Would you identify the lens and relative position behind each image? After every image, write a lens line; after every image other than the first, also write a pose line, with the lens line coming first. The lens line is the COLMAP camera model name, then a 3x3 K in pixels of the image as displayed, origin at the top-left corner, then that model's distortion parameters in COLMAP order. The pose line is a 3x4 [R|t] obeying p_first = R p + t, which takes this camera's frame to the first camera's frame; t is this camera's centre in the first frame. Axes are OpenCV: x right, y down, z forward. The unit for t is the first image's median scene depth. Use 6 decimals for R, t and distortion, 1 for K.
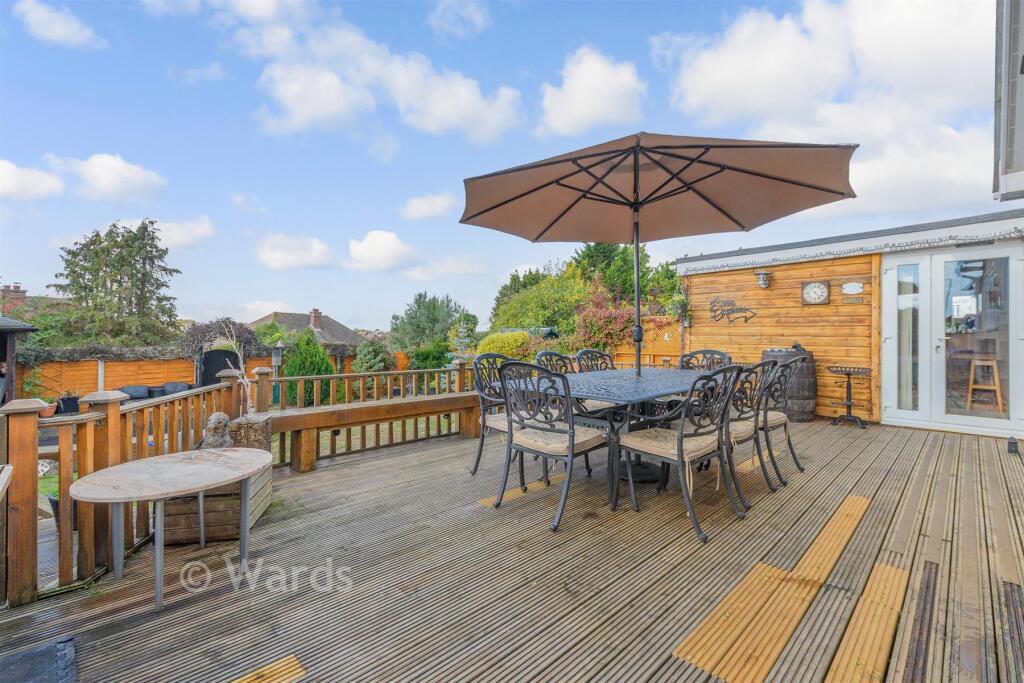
lens RADIAL K [[449.9, 0, 516.6], [0, 449.9, 328.4], [0, 0, 1]] dist [-0.001032, -0.000546]
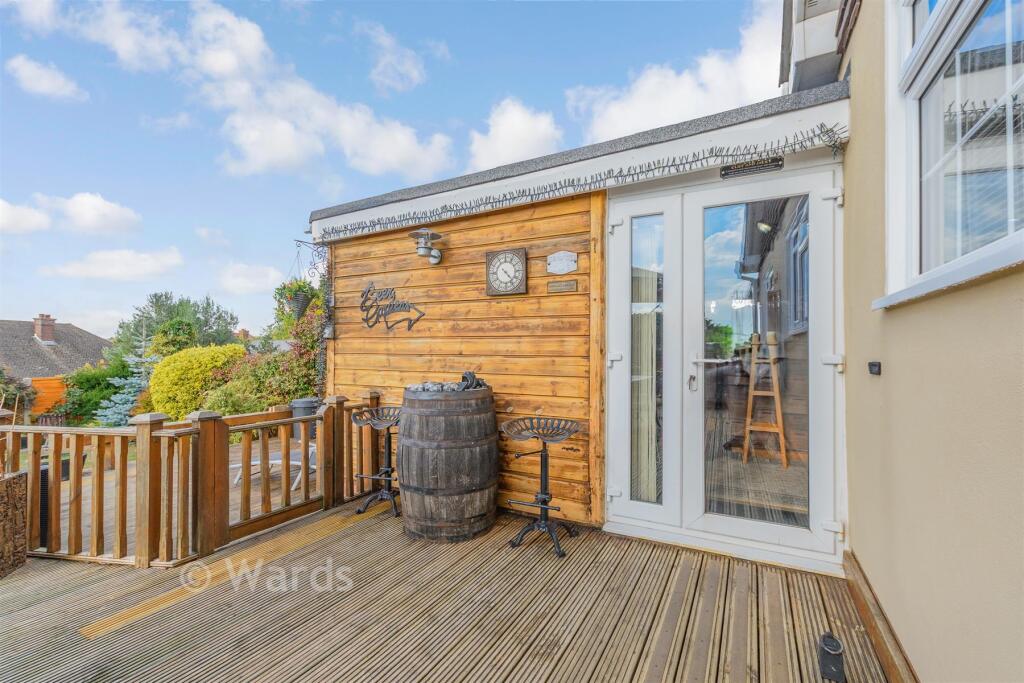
lens RADIAL K [[451.0, 0, 512.0], [0, 451.0, 341.5], [0, 0, 1]] dist [0.001160, 0.000040]
pose [[0.954247, -0.004606, 0.298983, 0.524285], [0.003038, 0.999979, 0.005709, -0.002677], [-0.299003, -0.004539, 0.954241, 0.511717]]
